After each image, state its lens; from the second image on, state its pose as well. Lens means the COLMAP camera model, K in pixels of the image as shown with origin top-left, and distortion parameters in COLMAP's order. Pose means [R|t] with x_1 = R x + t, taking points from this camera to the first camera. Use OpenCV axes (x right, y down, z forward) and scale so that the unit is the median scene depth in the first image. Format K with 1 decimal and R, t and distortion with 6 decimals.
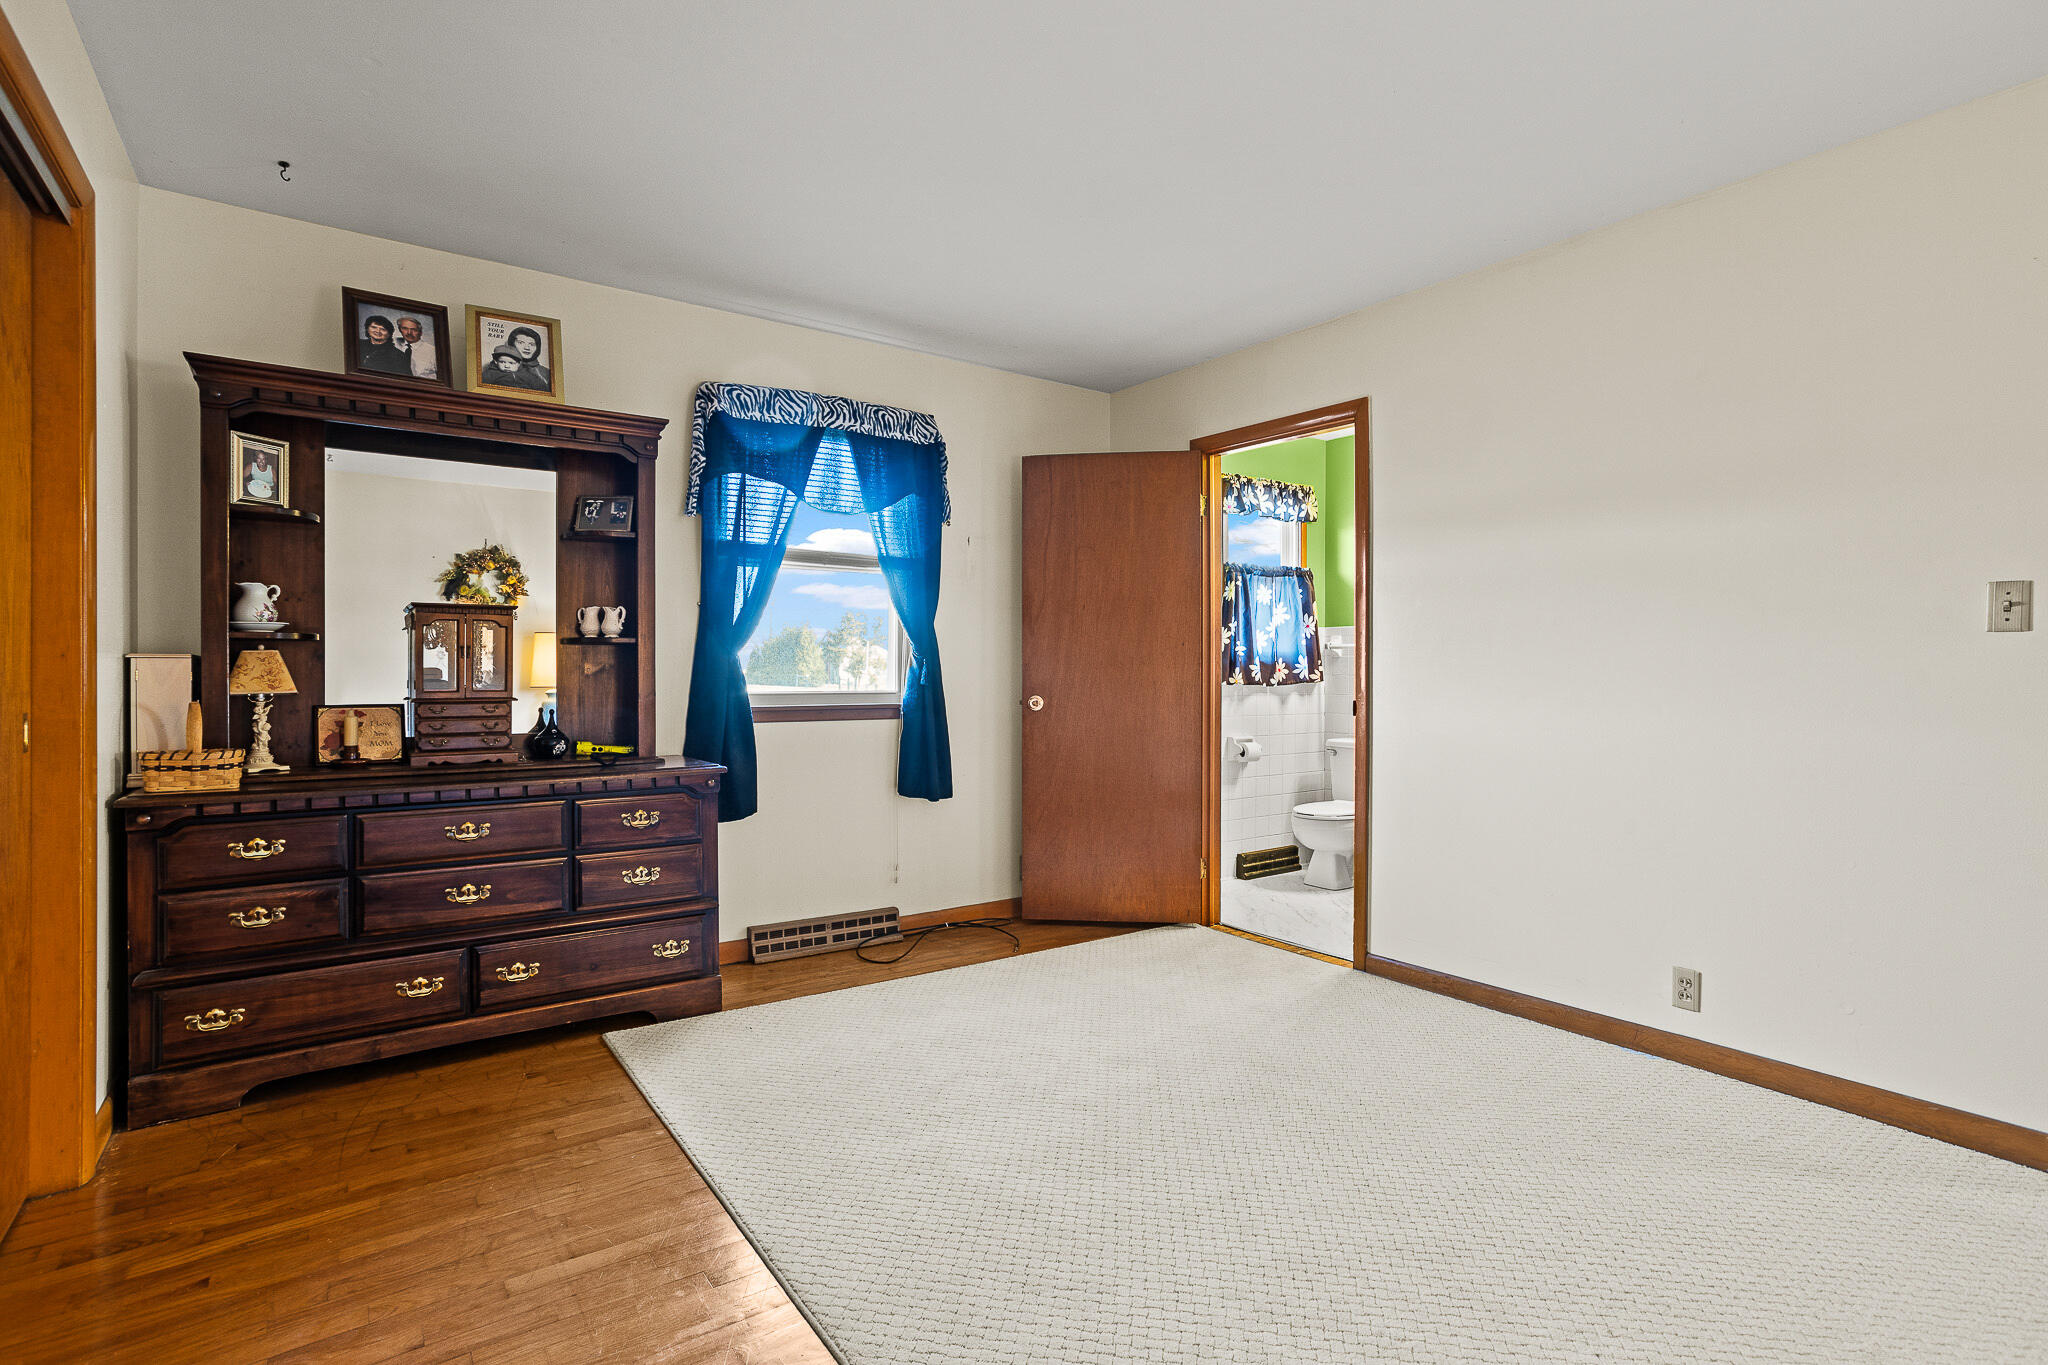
lens RADIAL K [[981.1, 0, 1019.0], [0, 981.1, 676.8], [0, 0, 1]] dist [-0.056580, 0.034790]
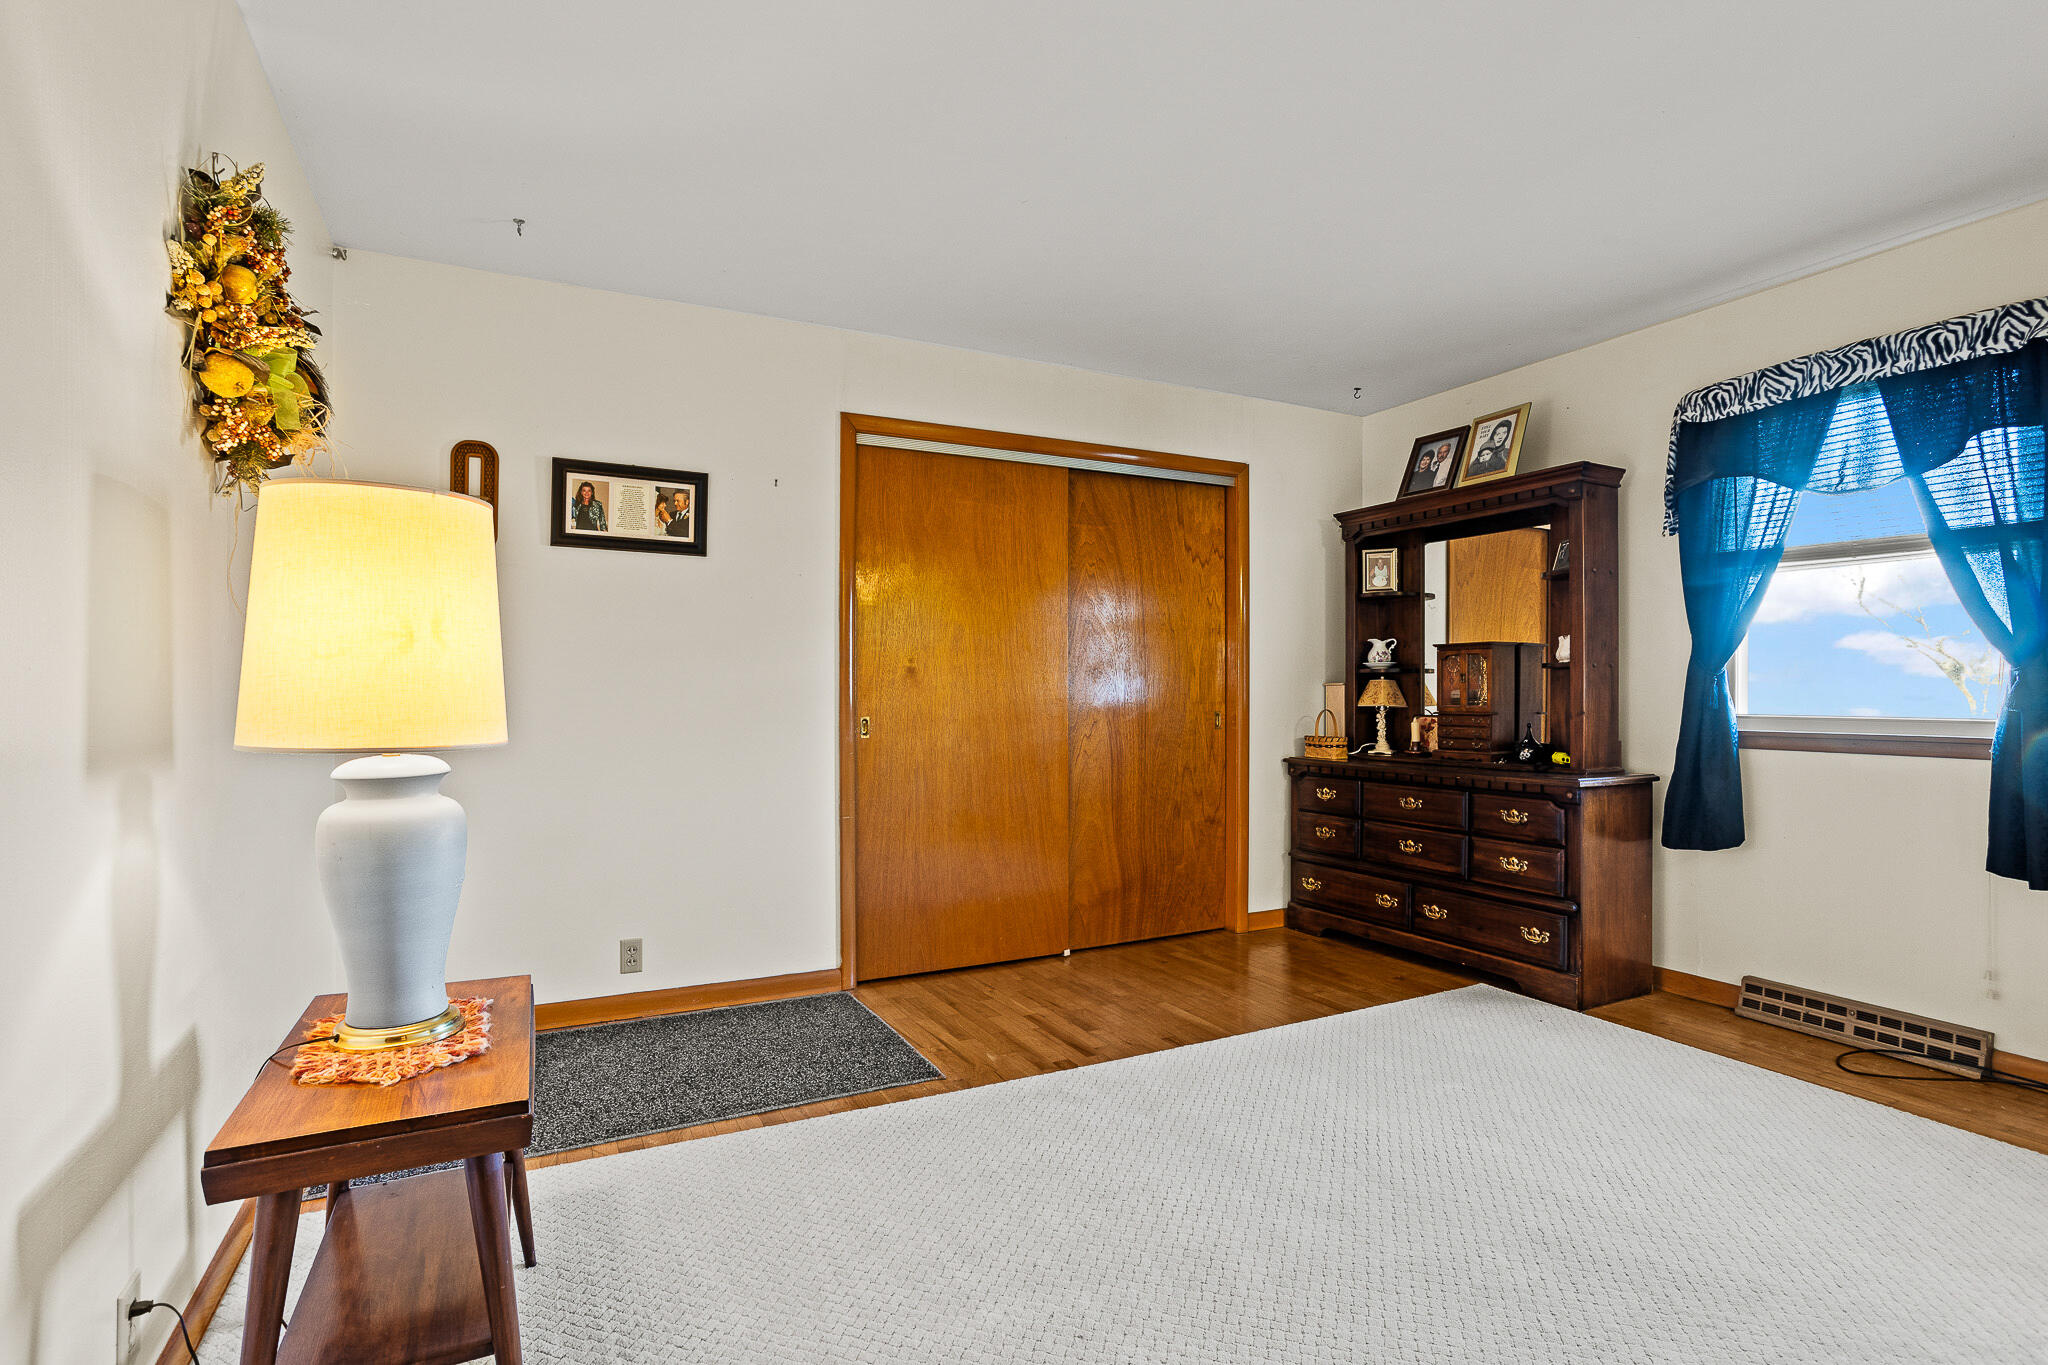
lens RADIAL K [[1003.6, 0, 1049.6], [0, 1003.6, 694.2], [0, 0, 1]] dist [-0.046246, 0.024976]
pose [[-0.121698, 0.000957, -0.992567, 0.881100], [-0.003632, 0.999992, 0.001409, -0.002602], [0.992561, 0.003776, -0.121694, 0.584997]]
